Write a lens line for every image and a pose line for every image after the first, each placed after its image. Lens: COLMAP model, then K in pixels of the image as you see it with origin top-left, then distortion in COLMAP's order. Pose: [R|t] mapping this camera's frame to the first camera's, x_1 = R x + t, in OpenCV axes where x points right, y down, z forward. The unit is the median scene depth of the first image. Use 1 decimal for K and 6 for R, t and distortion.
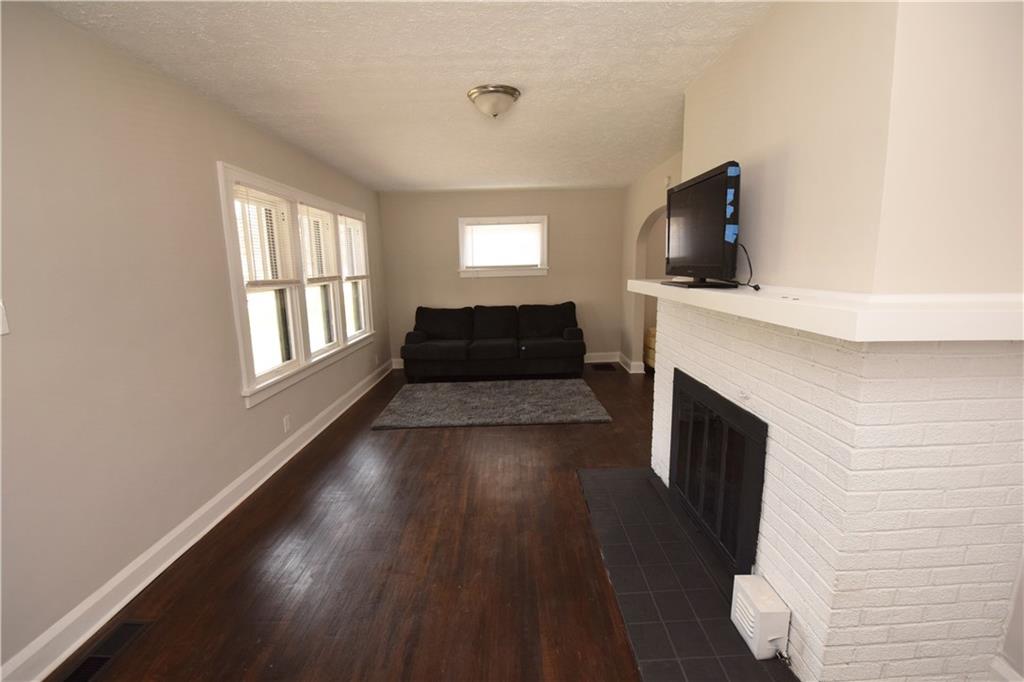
lens RADIAL K [[448.2, 0, 517.8], [0, 448.2, 337.8], [0, 0, 1]] dist [0.011918, -0.021718]
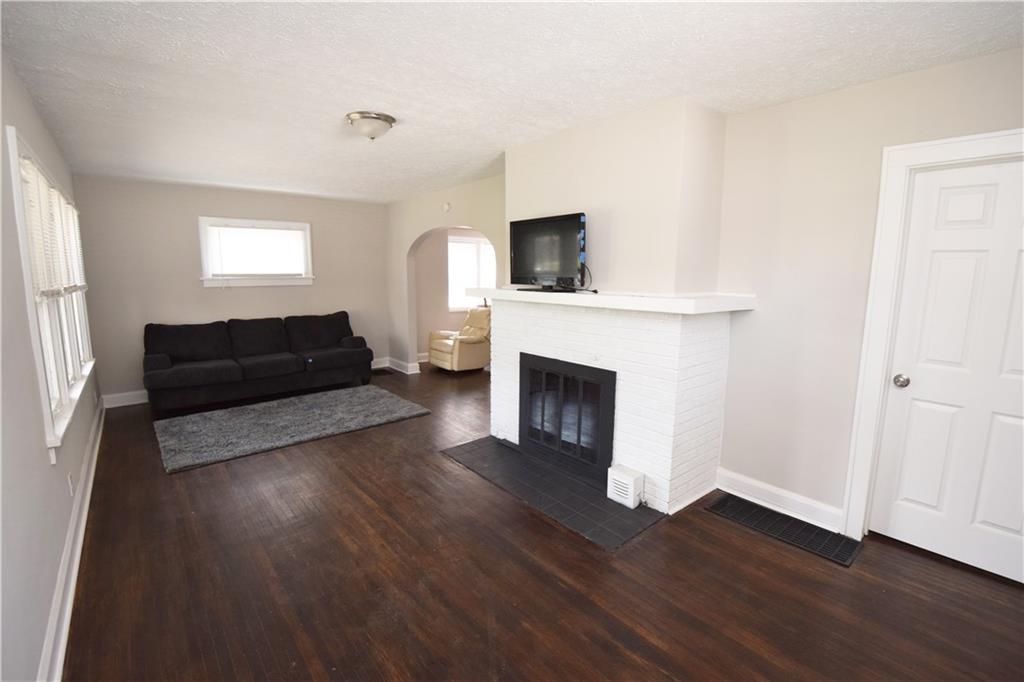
lens RADIAL K [[448.2, 0, 517.8], [0, 448.2, 337.8], [0, 0, 1]] dist [0.011918, -0.021718]
pose [[0.770122, -0.070350, 0.634006, -0.284707], [0.086075, 0.996271, 0.005992, 0.008192], [-0.632063, 0.049957, 0.773305, -0.026490]]
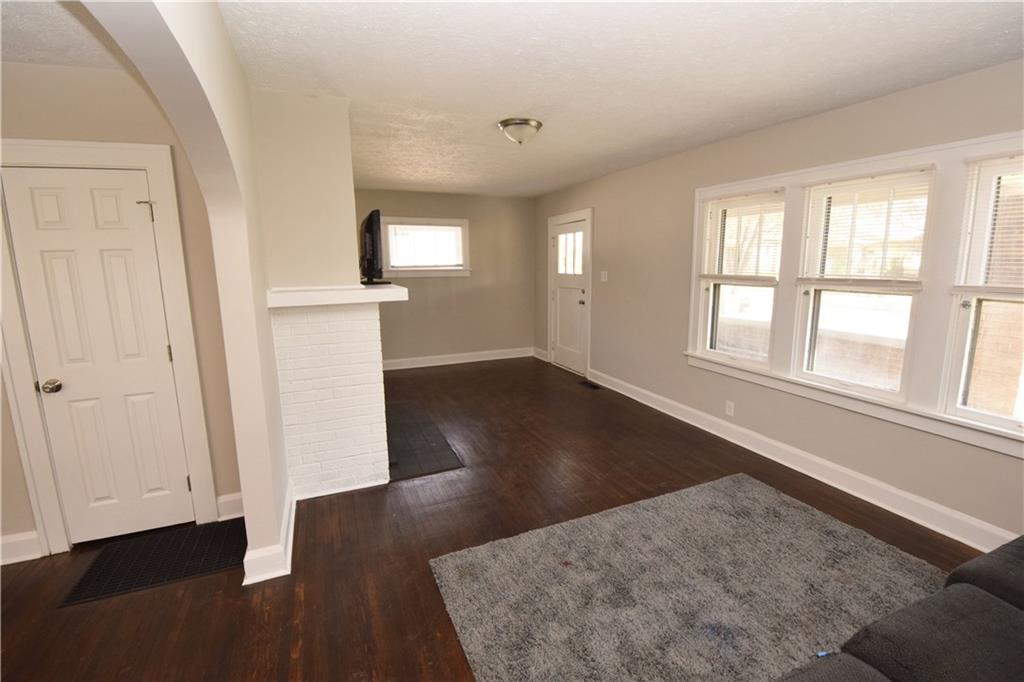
lens RADIAL K [[448.2, 0, 517.8], [0, 448.2, 337.8], [0, 0, 1]] dist [0.011918, -0.021718]
pose [[-0.922724, 0.089427, -0.374943, 0.251677], [-0.037235, 0.947487, 0.317619, -0.214513], [0.383658, 0.307036, -0.870940, 1.234079]]
